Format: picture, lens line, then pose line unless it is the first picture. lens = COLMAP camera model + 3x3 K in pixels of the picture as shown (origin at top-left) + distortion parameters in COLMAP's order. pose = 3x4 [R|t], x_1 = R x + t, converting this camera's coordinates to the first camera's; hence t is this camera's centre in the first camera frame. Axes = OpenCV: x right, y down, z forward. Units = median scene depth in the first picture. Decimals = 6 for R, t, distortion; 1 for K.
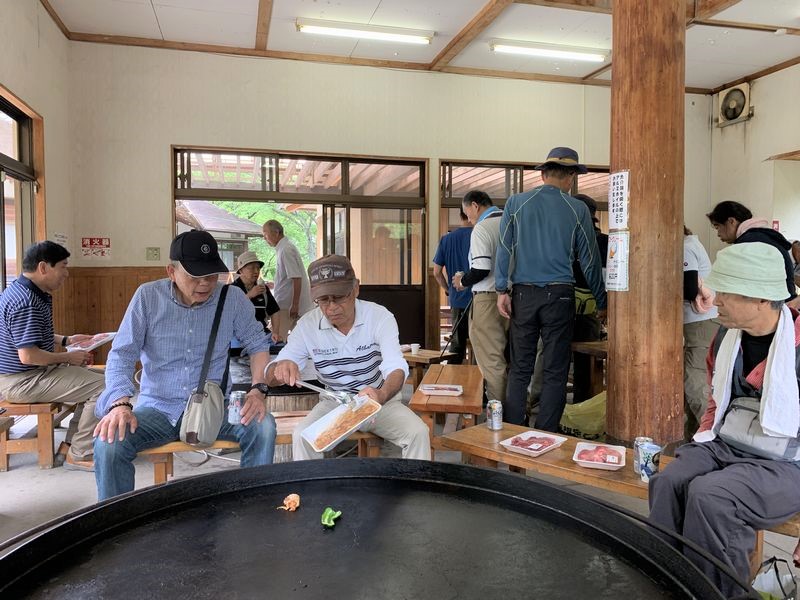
lens RADIAL K [[607.7, 0, 400.0], [0, 607.7, 300.0], [0, 0, 1]] dist [0.029624, -0.083299]
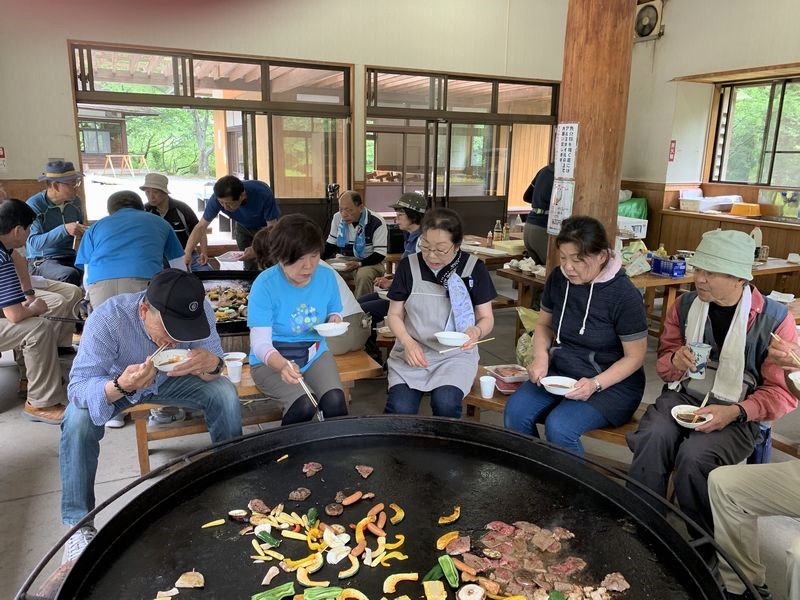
lens RADIAL K [[613.5, 0, 400.0], [0, 613.5, 300.0], [0, 0, 1]] dist [0.005463, -0.059609]
pose [[0.982139, -0.022797, 0.186772, -0.074320], [-0.015035, 0.979950, 0.198675, -0.065989], [-0.187556, -0.197935, 0.962104, -0.012943]]
